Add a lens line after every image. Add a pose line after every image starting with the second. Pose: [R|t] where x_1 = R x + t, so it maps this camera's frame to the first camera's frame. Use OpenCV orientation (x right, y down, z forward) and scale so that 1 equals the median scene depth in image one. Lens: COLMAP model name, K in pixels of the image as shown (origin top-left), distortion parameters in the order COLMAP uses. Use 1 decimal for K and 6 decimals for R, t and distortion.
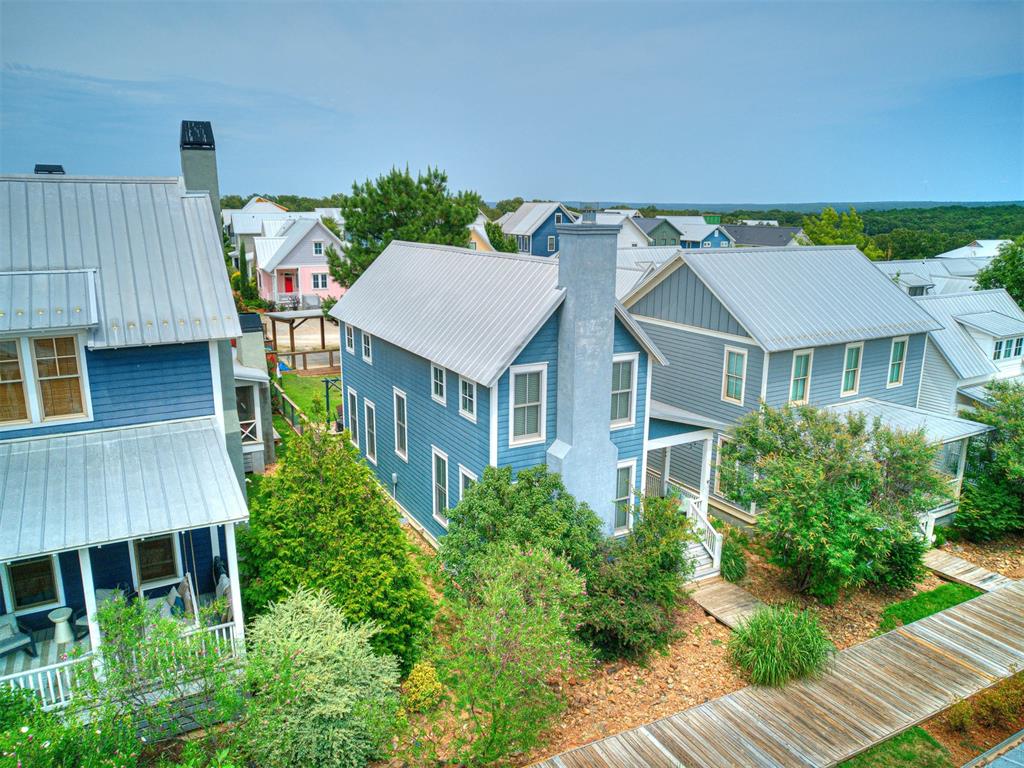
lens RADIAL K [[733.1, 0, 514.3], [0, 733.1, 382.9], [0, 0, 1]] dist [-0.055884, 0.036531]
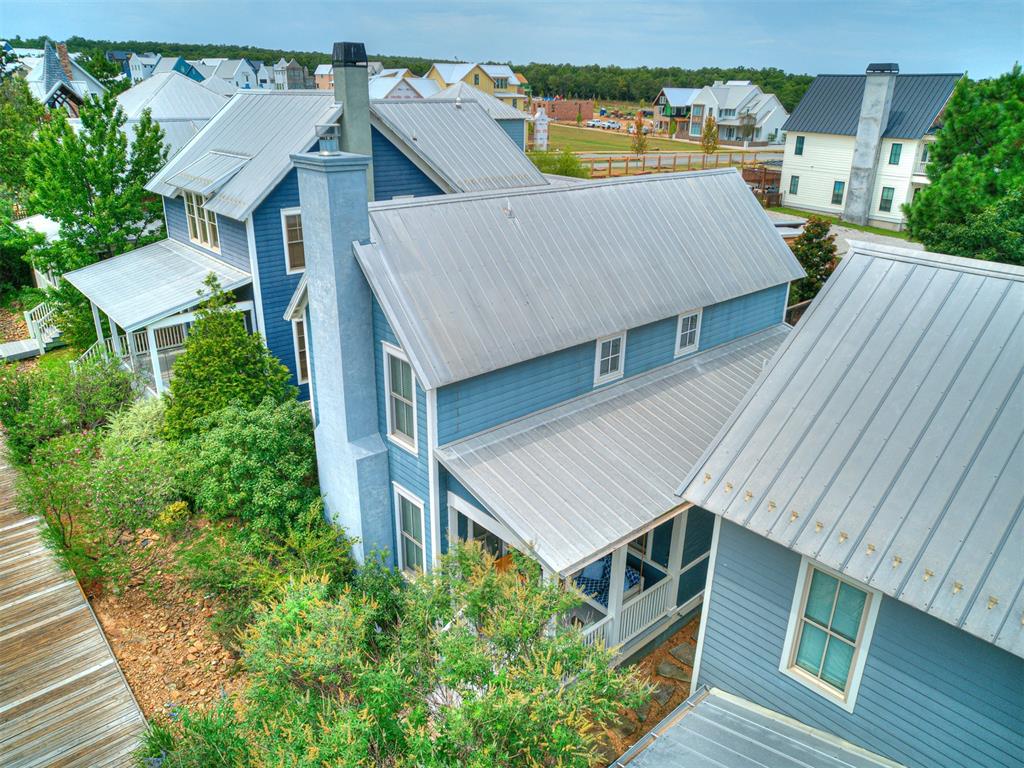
lens RADIAL K [[733.1, 0, 511.2], [0, 733.1, 384.4], [0, 0, 1]] dist [-0.055884, 0.036531]
pose [[0.213389, 0.361565, -0.907599, 0.914214], [-0.237484, 0.920328, 0.310800, -0.280023], [0.947664, 0.149220, 0.282254, 1.011521]]
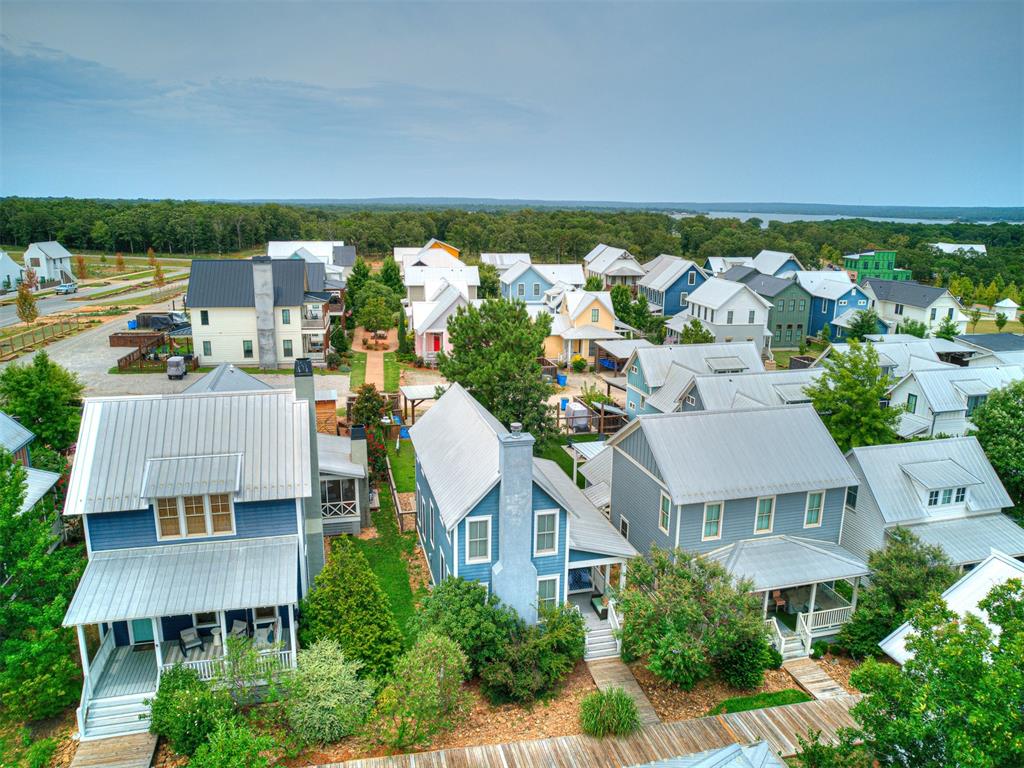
lens RADIAL K [[733.1, 0, 512.4], [0, 733.1, 386.0], [0, 0, 1]] dist [-0.055884, 0.036531]
pose [[0.965329, 0.065310, -0.252733, 0.505016], [-0.063981, 0.997860, 0.013483, -0.355469], [0.253072, 0.003155, 0.967442, -0.589870]]
